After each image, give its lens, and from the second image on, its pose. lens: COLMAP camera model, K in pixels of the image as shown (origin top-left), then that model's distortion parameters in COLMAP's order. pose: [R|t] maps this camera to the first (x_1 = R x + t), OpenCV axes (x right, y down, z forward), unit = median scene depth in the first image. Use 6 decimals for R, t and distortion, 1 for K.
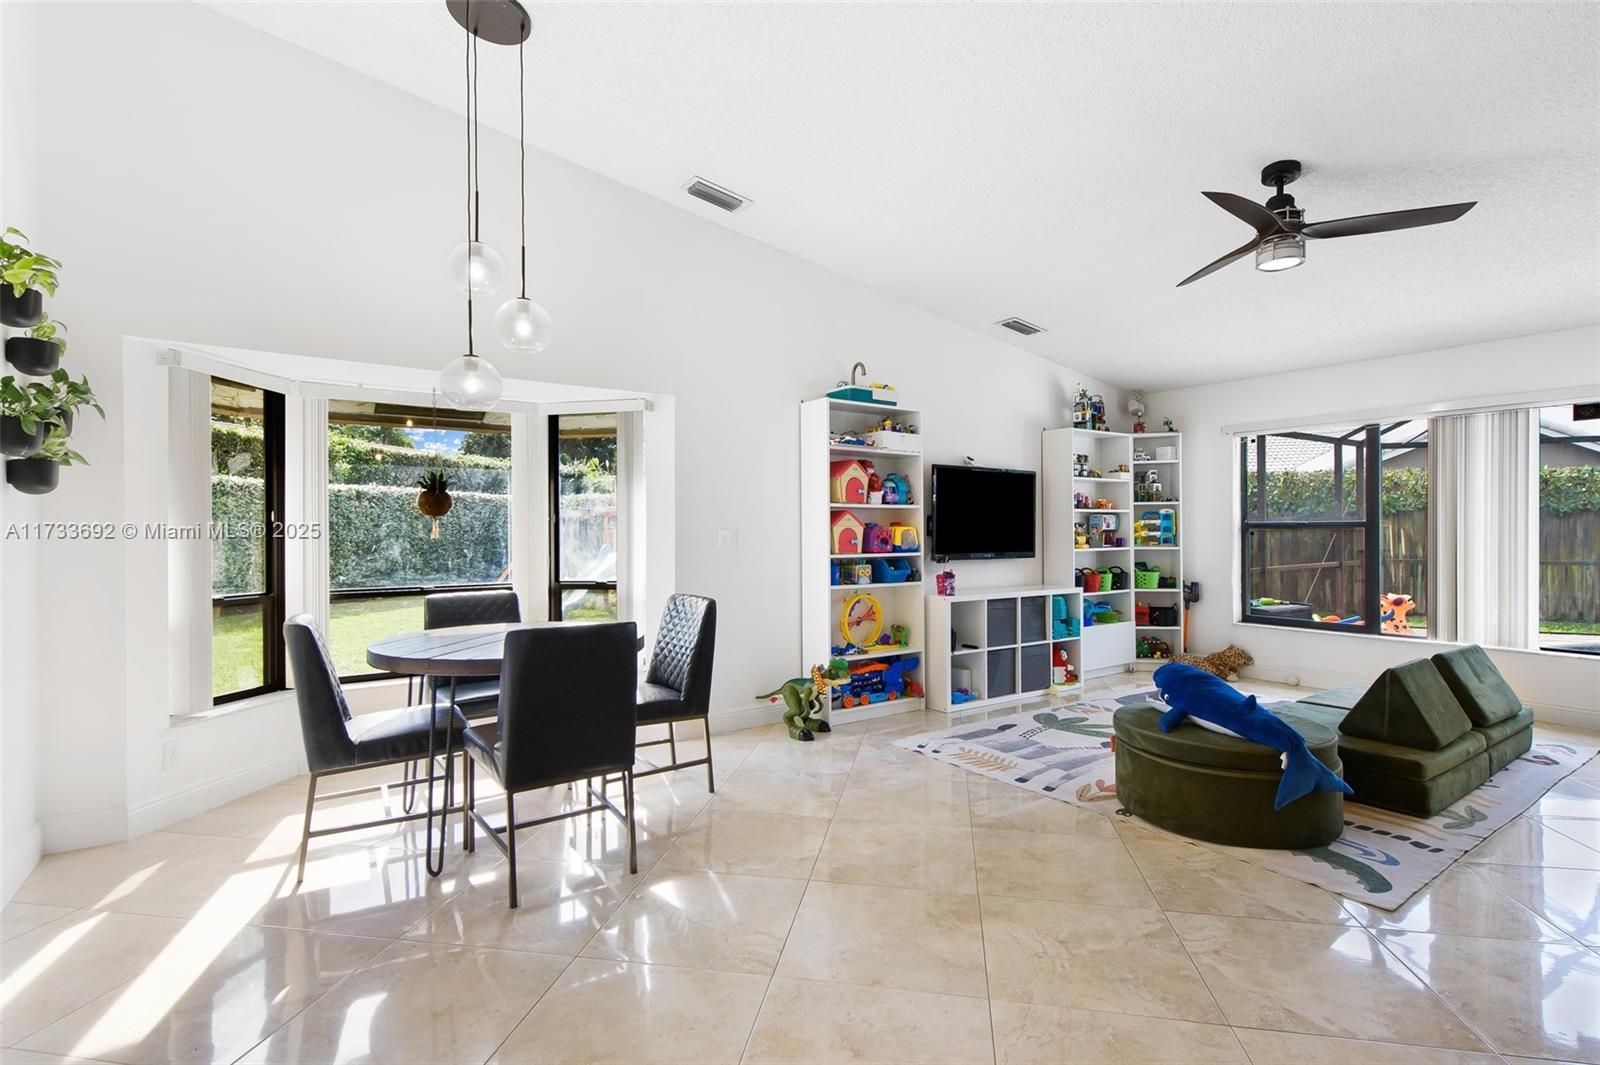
lens RADIAL K [[763.4, 0, 805.3], [0, 763.4, 529.4], [0, 0, 1]] dist [0.017207, -0.005135]
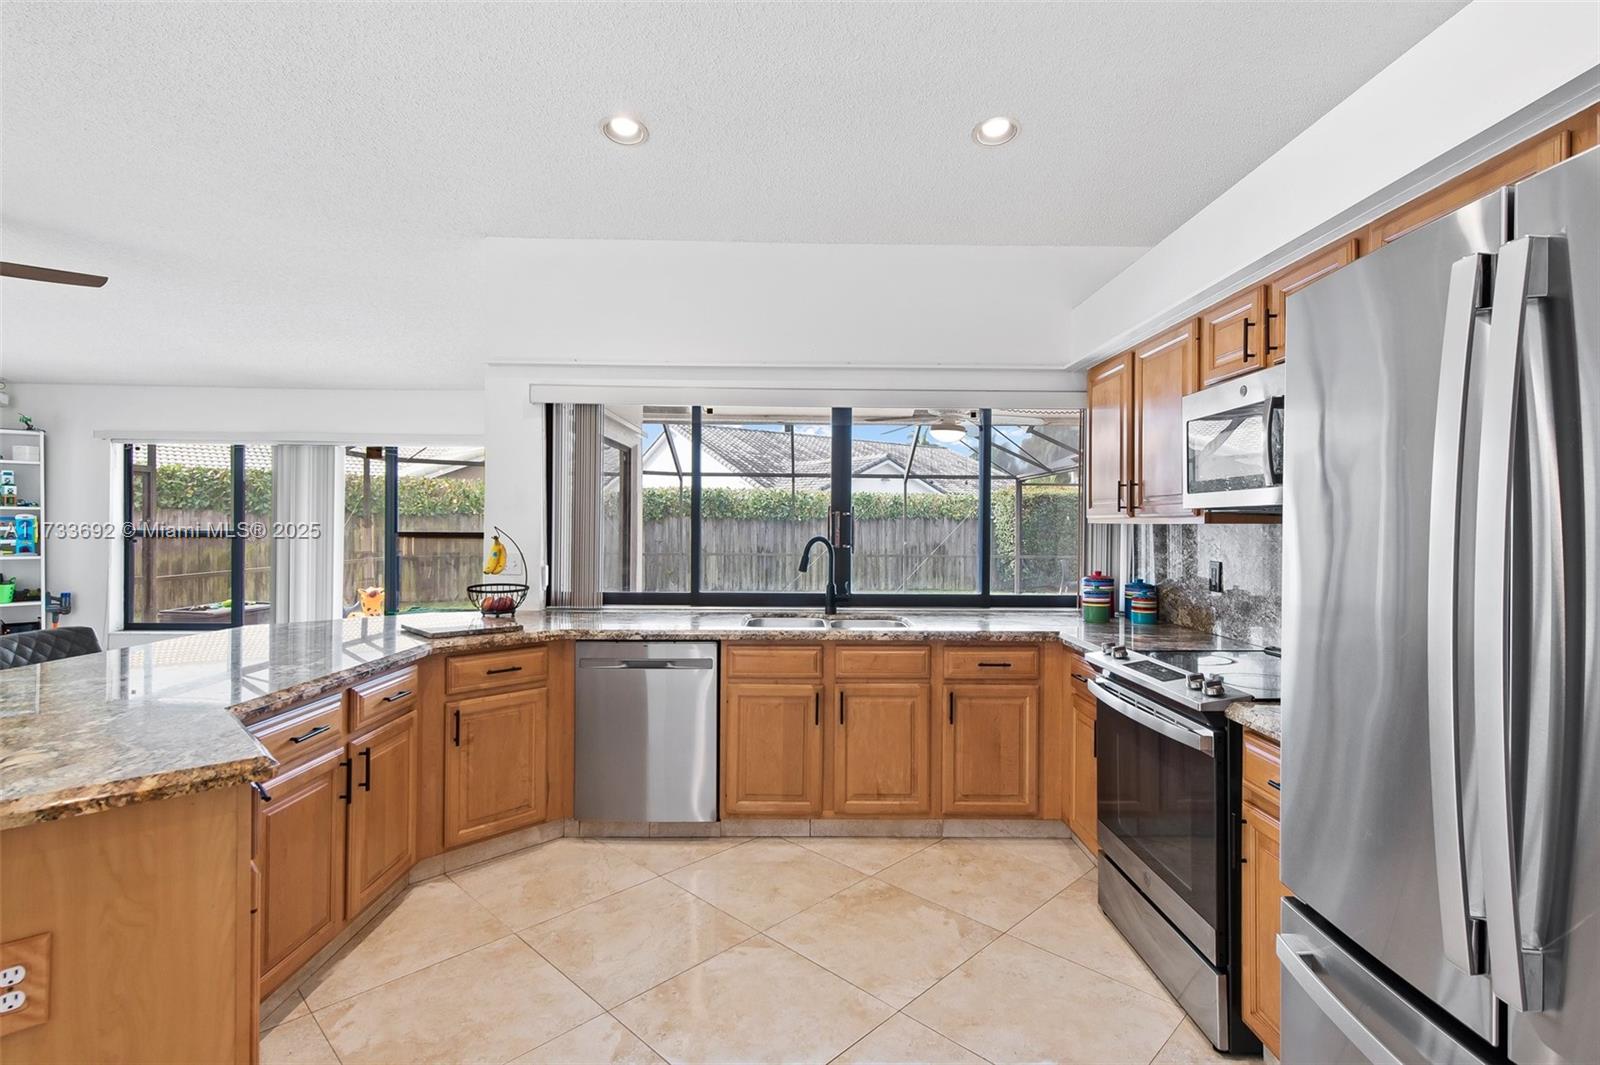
lens RADIAL K [[763.4, 0, 811.2], [0, 763.4, 526.7], [0, 0, 1]] dist [0.017207, -0.005135]
pose [[0.565296, 0.004552, 0.824876, 0.319749], [-0.009461, 0.999955, 0.000965, -0.029223], [-0.824834, -0.008349, 0.565314, -0.381921]]
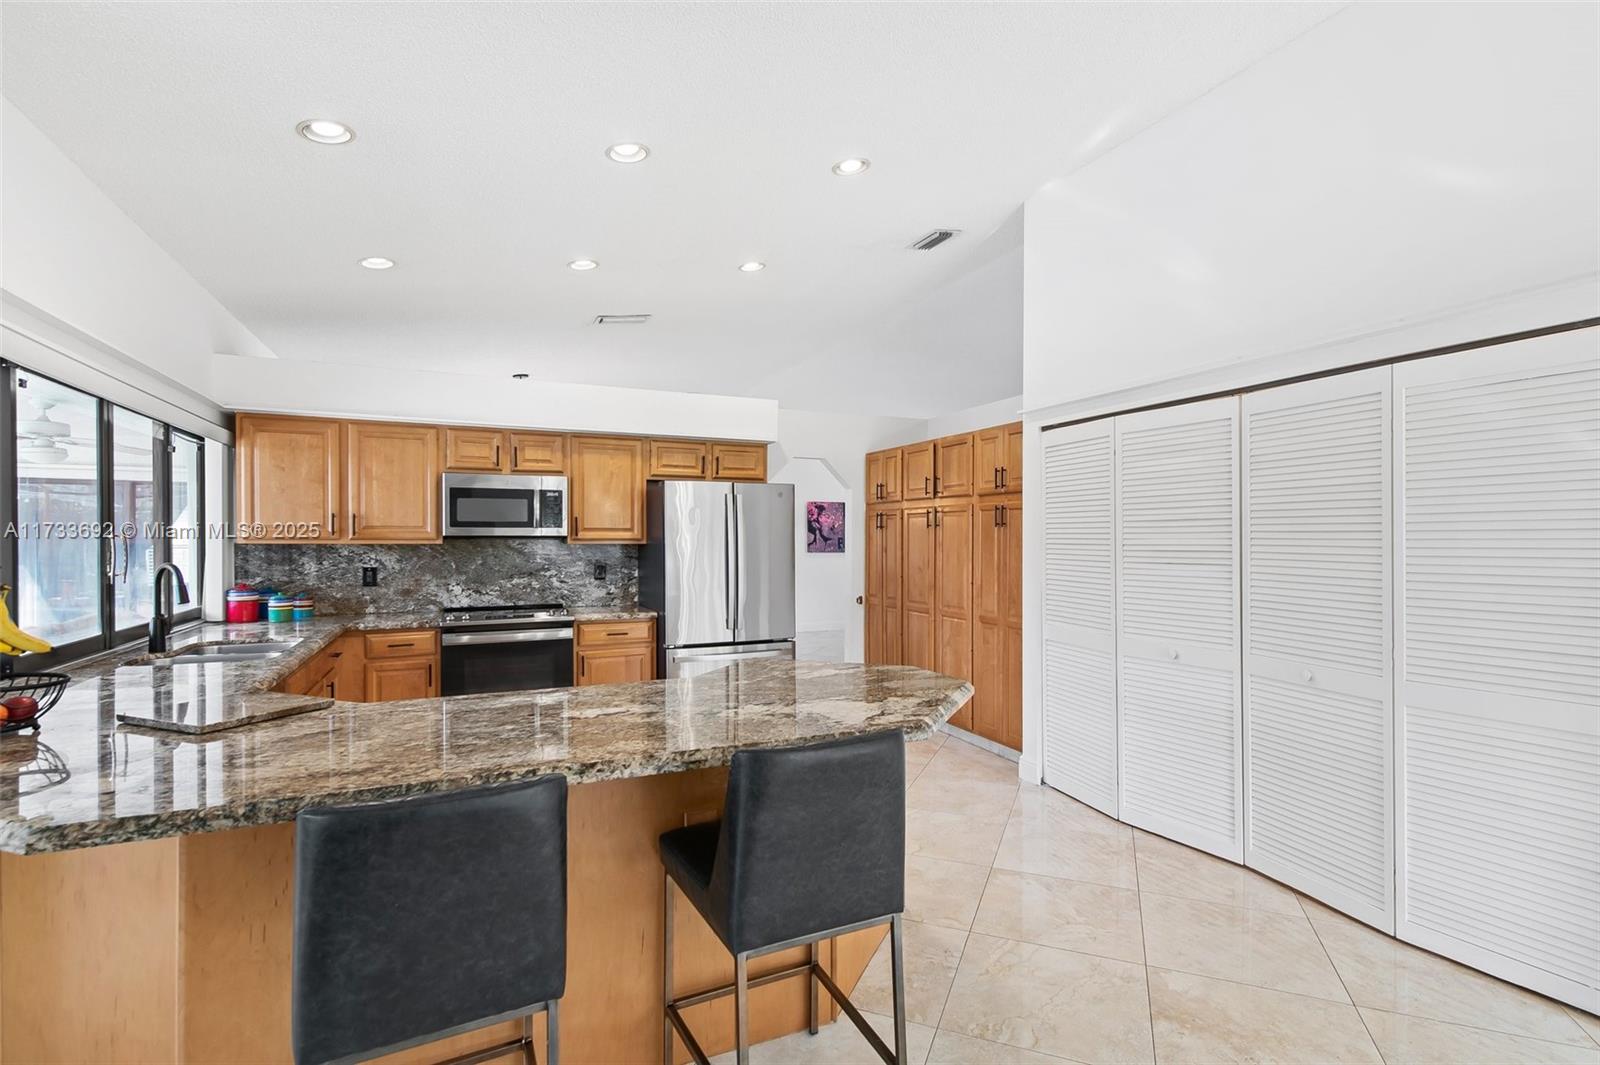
lens RADIAL K [[763.4, 0, 813.7], [0, 763.4, 539.8], [0, 0, 1]] dist [0.017207, -0.005135]
pose [[-0.981515, 0.000035, 0.191387, 0.271710], [0.000563, 0.999996, 0.002706, -0.040999], [-0.191386, 0.002764, -0.981511, 0.590725]]
